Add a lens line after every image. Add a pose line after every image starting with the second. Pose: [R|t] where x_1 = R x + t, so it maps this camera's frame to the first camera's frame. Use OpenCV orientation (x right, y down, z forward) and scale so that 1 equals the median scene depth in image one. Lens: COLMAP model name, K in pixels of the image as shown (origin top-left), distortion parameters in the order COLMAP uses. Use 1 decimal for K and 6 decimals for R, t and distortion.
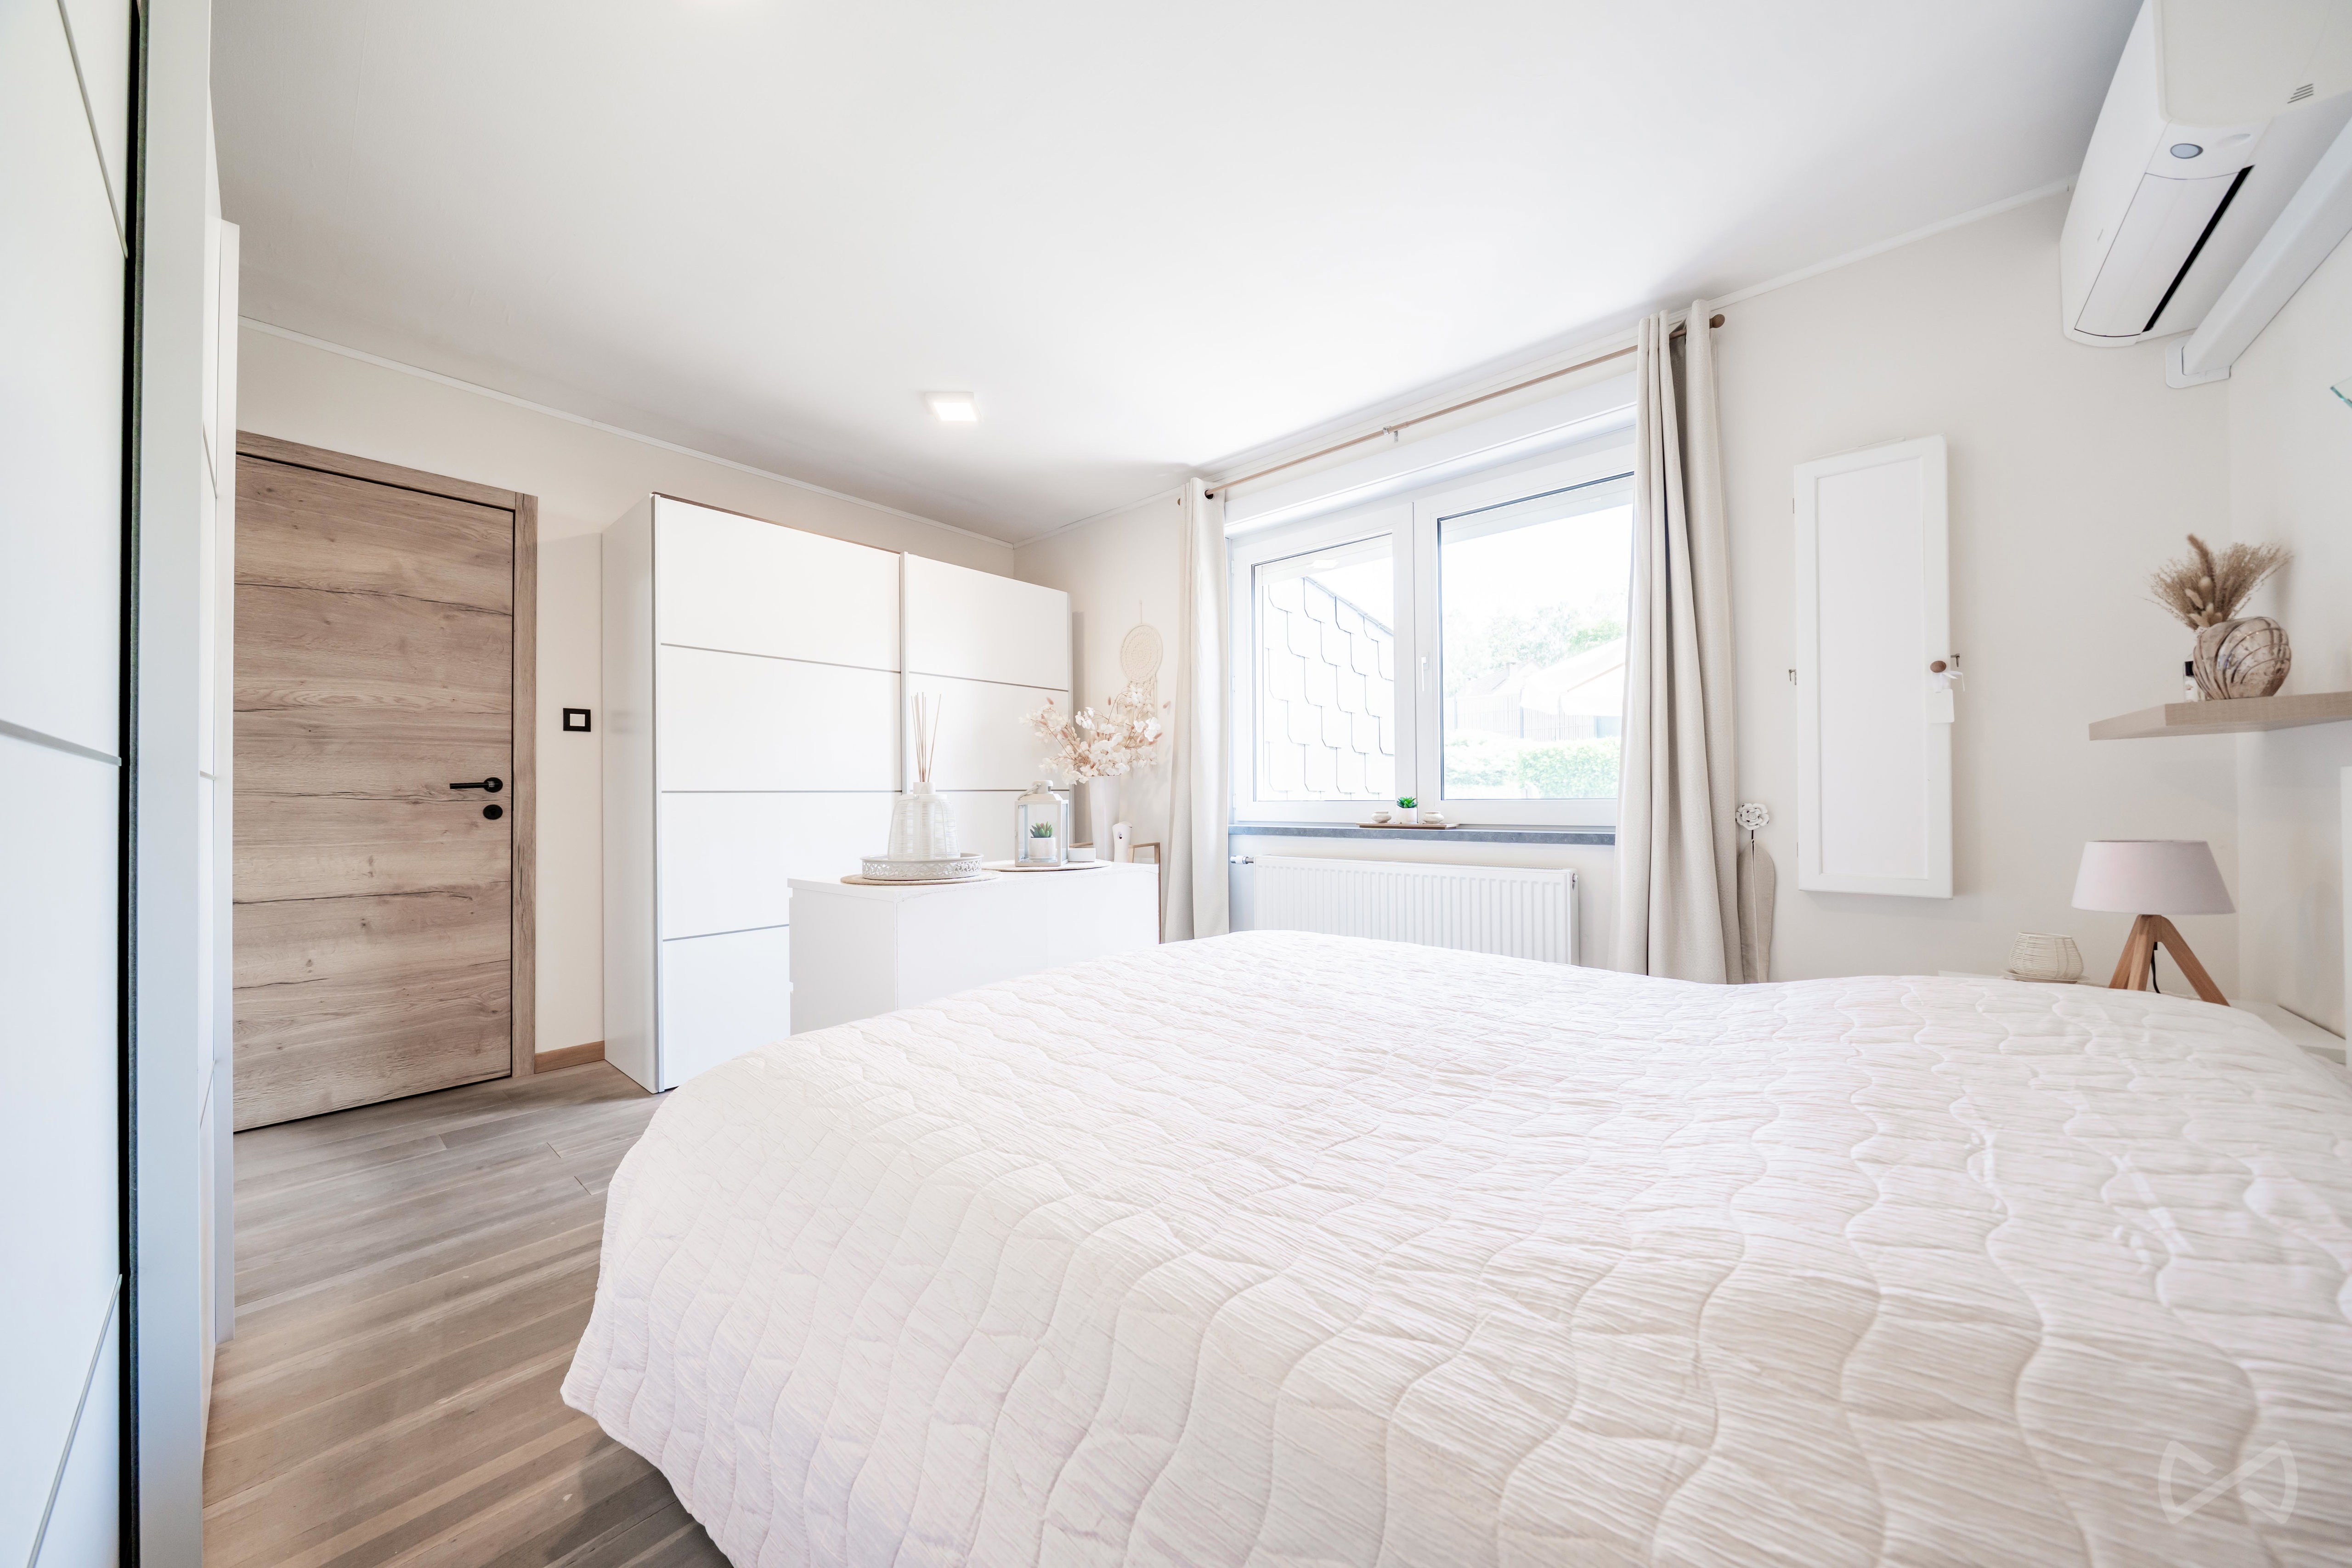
lens RADIAL K [[796.3, 0, 1169.5], [0, 796.3, 792.6], [0, 0, 1]] dist [-0.007467, 0.000444]
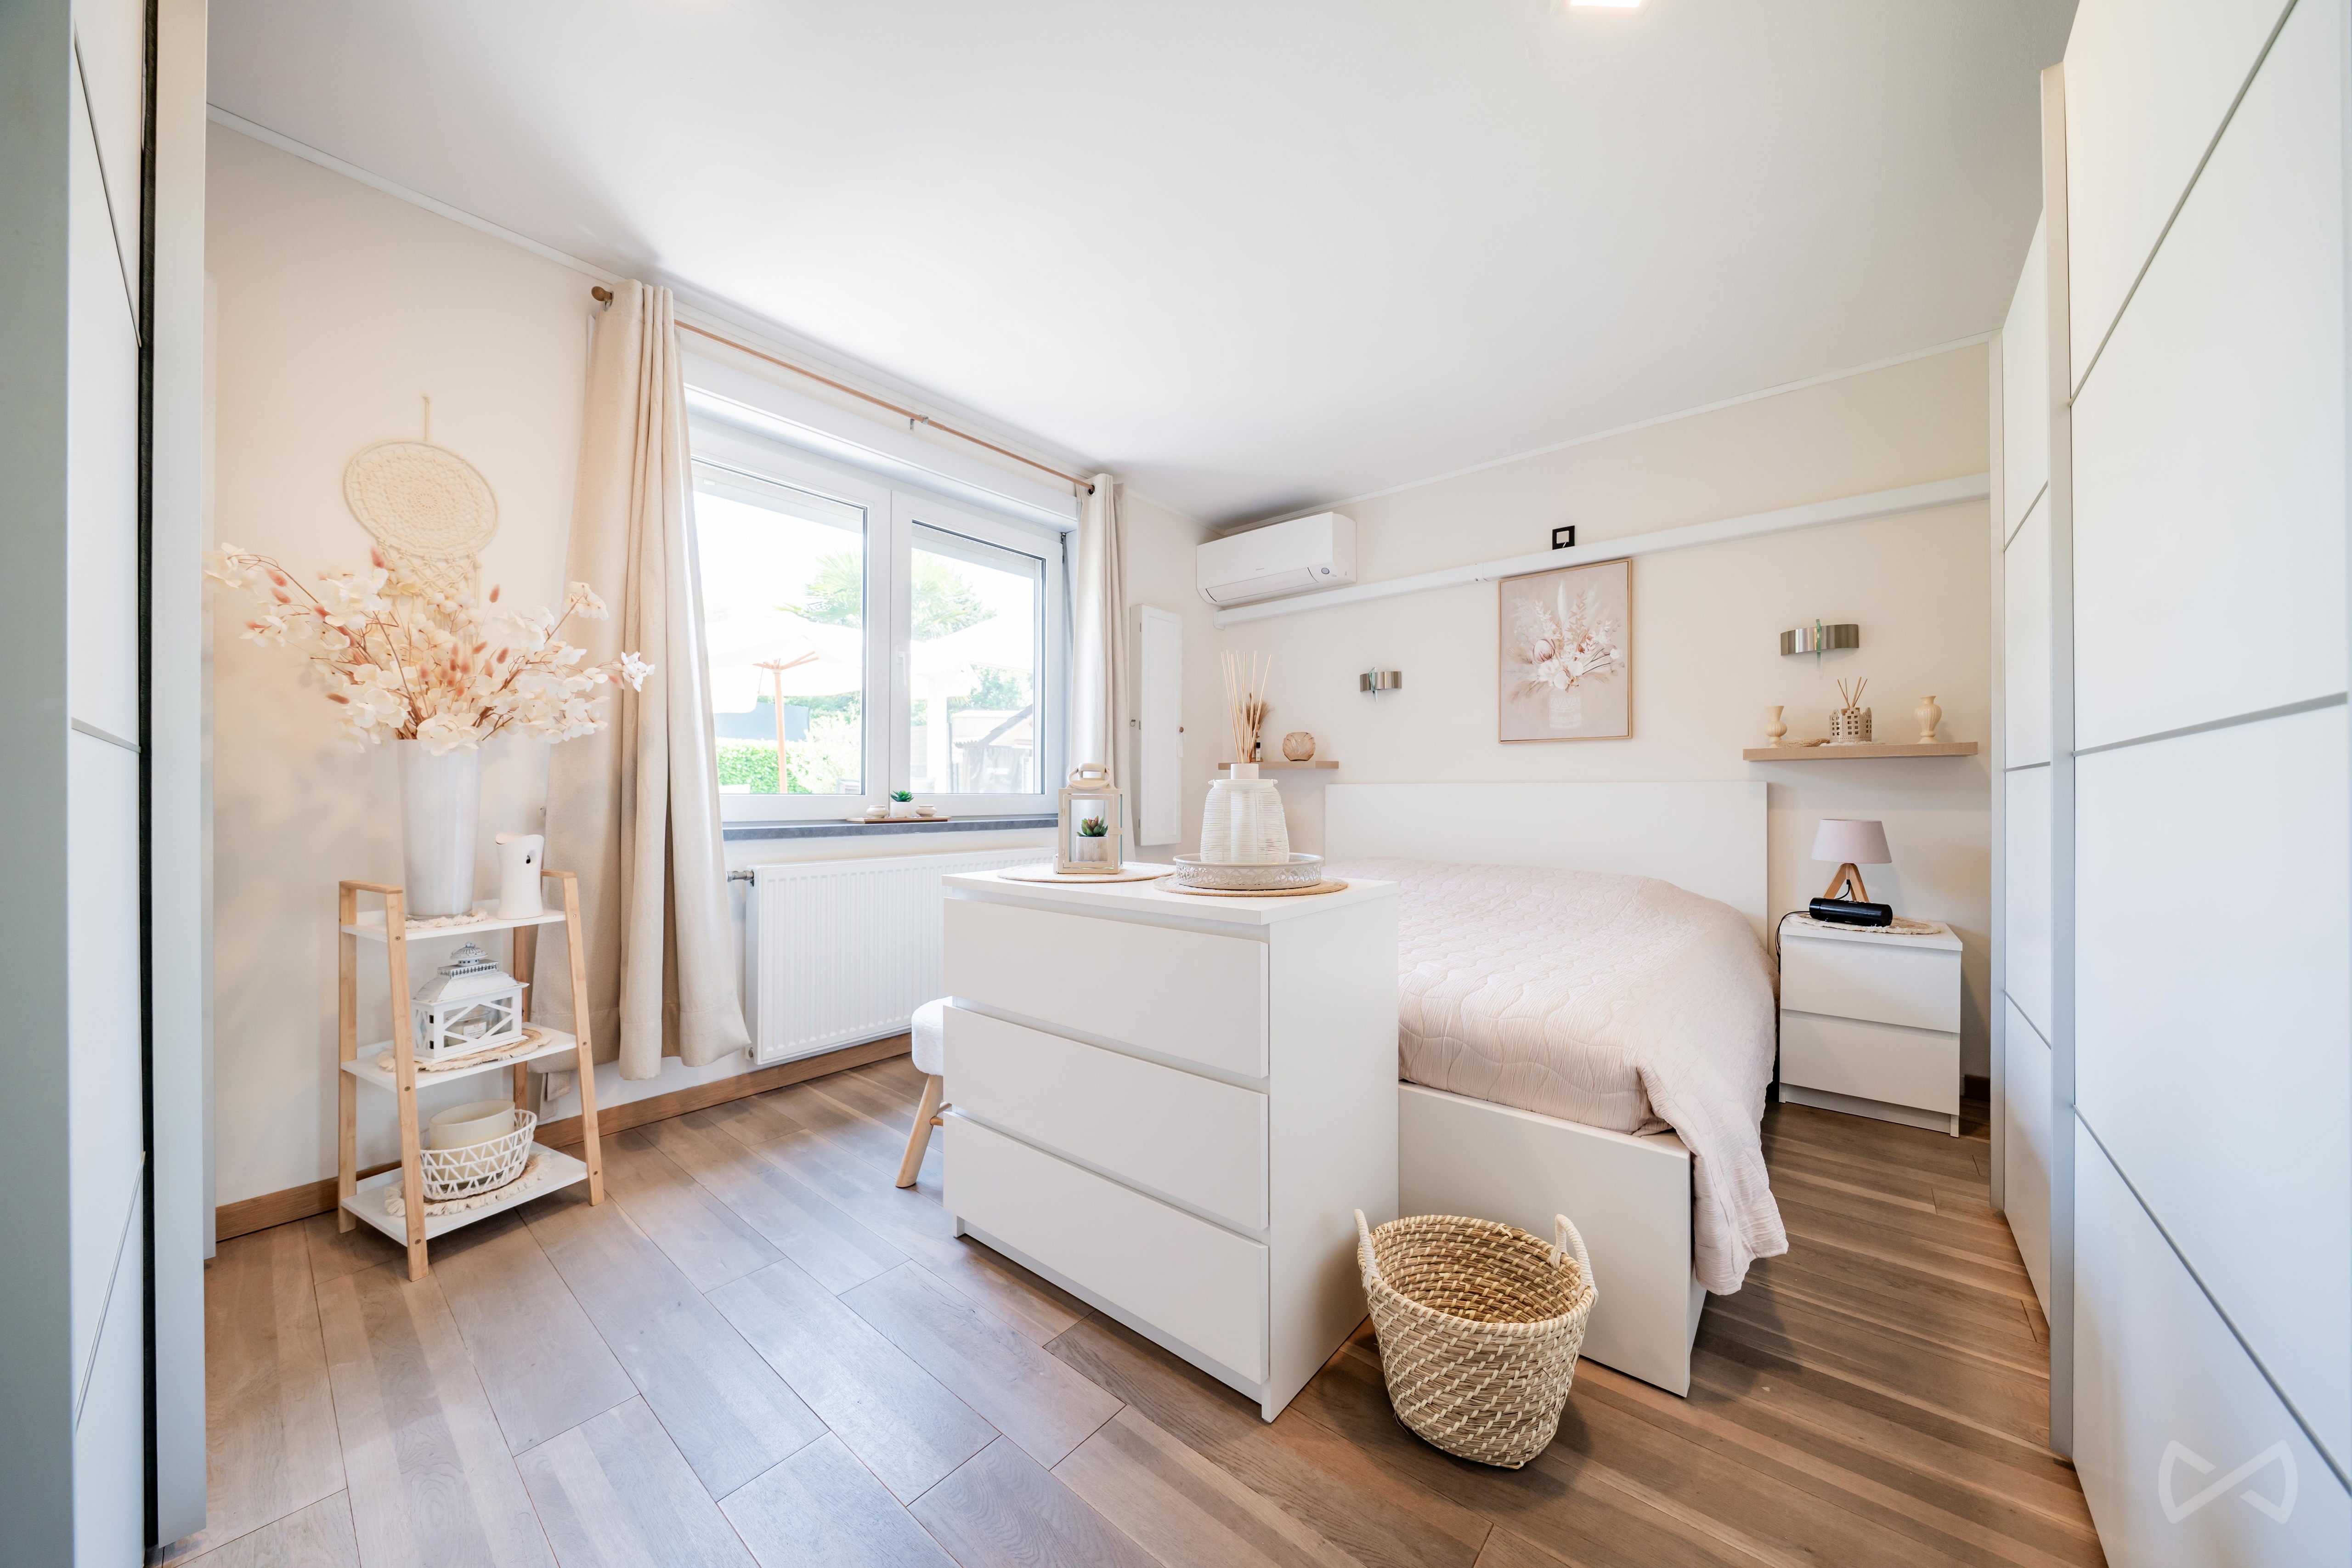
lens RADIAL K [[796.3, 0, 1171.8], [0, 796.3, 787.0], [0, 0, 1]] dist [-0.007467, 0.000444]
pose [[-0.009089, 0.013220, 0.999871, -0.697212], [-0.007082, 0.999887, -0.013284, 0.011955], [-0.999934, -0.007202, -0.008994, 0.683849]]
